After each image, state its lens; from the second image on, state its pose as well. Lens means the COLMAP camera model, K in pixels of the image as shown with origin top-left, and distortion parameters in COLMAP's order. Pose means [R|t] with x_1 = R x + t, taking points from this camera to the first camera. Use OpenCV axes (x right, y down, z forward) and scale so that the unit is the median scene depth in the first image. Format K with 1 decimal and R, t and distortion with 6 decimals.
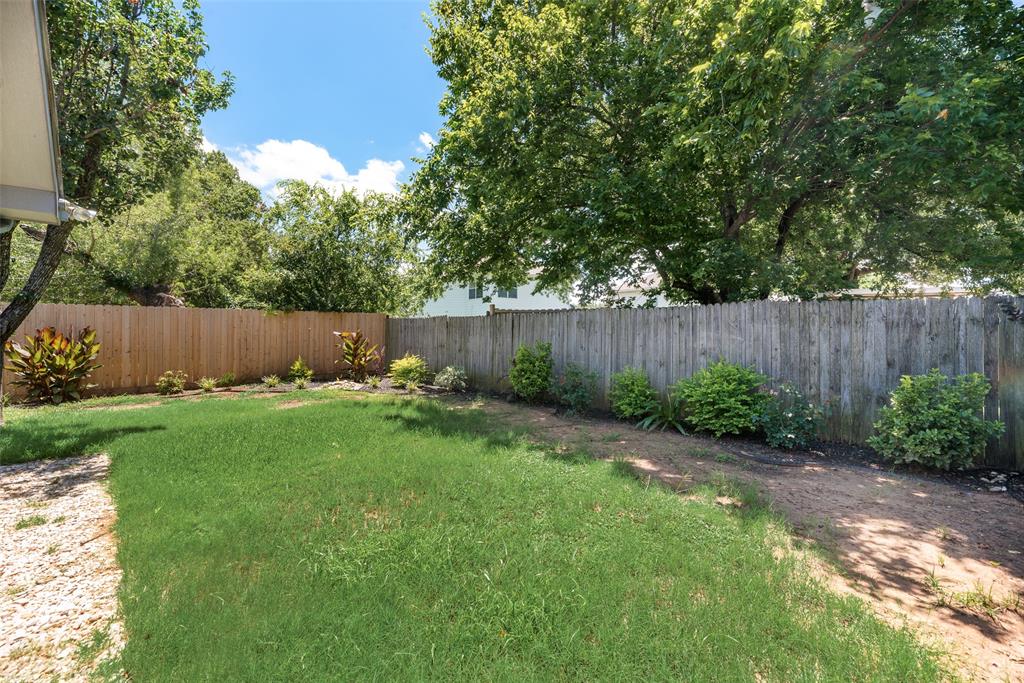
lens RADIAL K [[425.0, 0, 517.7], [0, 425.0, 324.1], [0, 0, 1]] dist [0.002487, 0.000316]
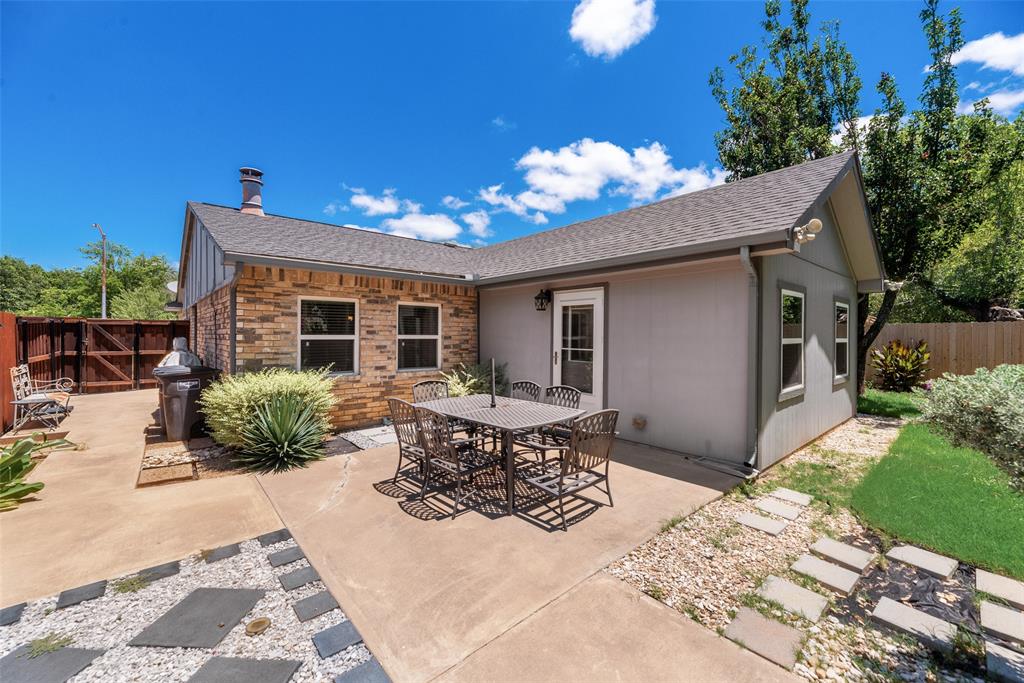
lens RADIAL K [[409.9, 0, 512.0], [0, 409.9, 341.5], [0, 0, 1]] dist [0.000990, 0.000003]
pose [[-0.044723, 0.017860, -0.998840, 0.390755], [0.018300, 0.999687, 0.017056, -0.036668], [0.998832, -0.017516, -0.045036, -0.272585]]
